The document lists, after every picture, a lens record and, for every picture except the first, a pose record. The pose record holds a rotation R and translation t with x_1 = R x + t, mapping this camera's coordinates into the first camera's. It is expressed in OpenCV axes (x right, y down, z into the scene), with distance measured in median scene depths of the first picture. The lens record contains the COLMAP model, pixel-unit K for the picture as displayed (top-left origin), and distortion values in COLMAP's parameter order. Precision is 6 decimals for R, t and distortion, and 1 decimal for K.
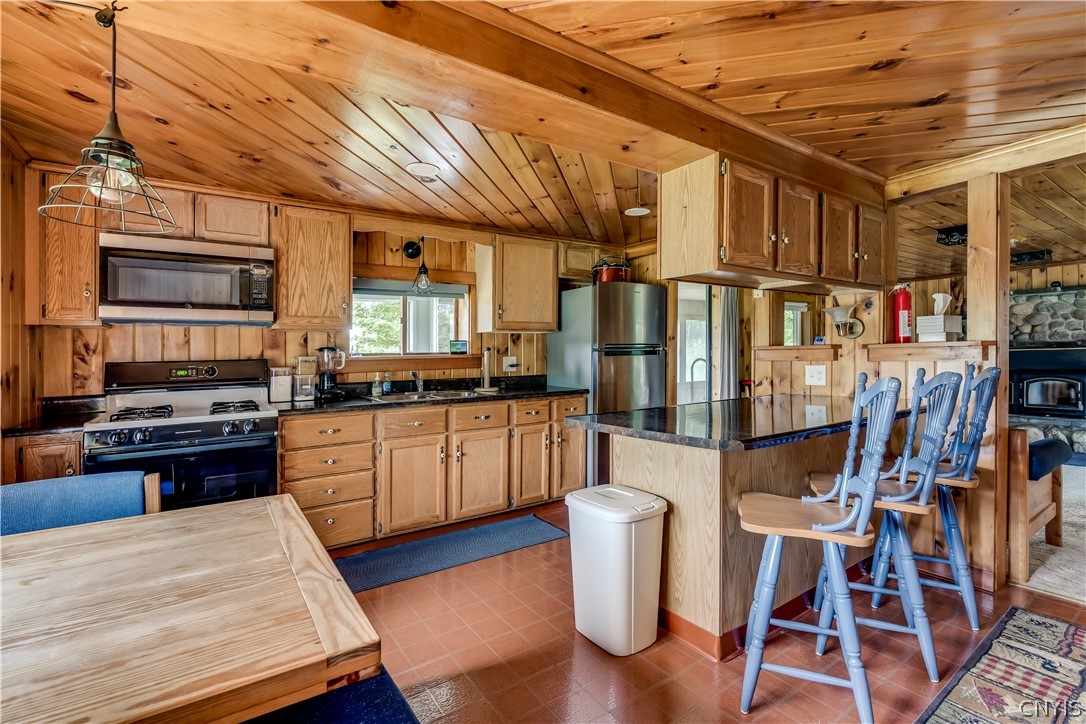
lens RADIAL K [[498.5, 0, 545.1], [0, 498.5, 359.0], [0, 0, 1]] dist [-0.001534, 0.000151]
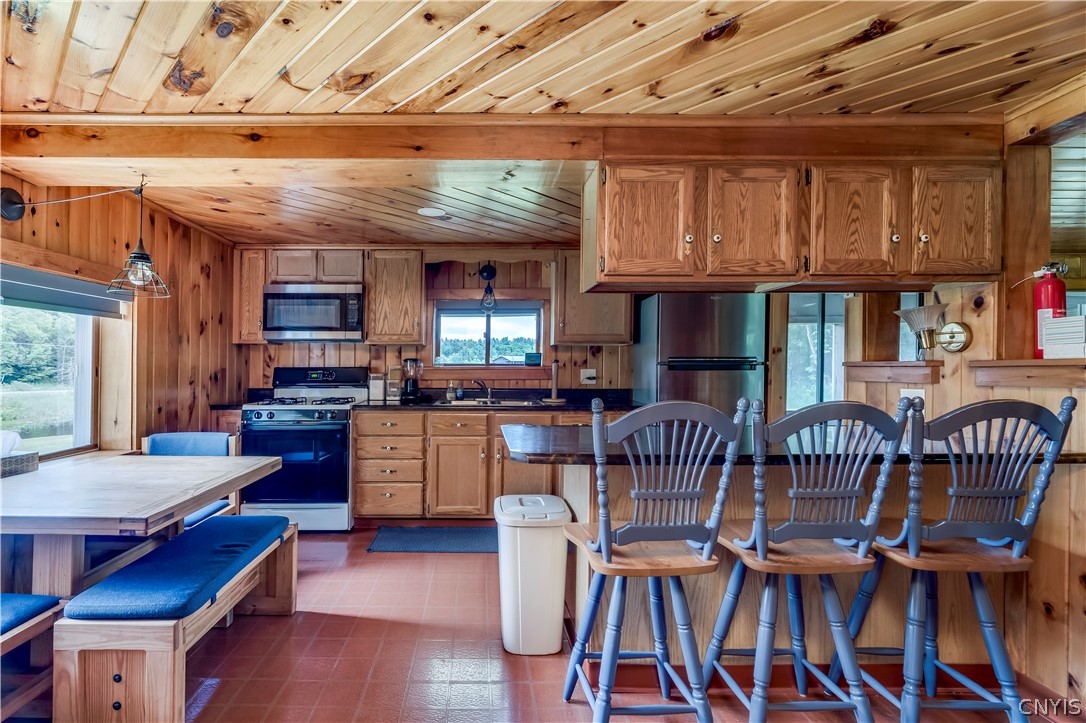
lens RADIAL K [[563.7, 0, 542.8], [0, 563.7, 365.8], [0, 0, 1]] dist [-0.000626, -0.000093]
pose [[0.822851, 0.015853, -0.568035, 0.668558], [-0.020803, 0.999781, -0.002233, -0.009513], [0.567876, 0.013654, 0.823001, 0.032860]]
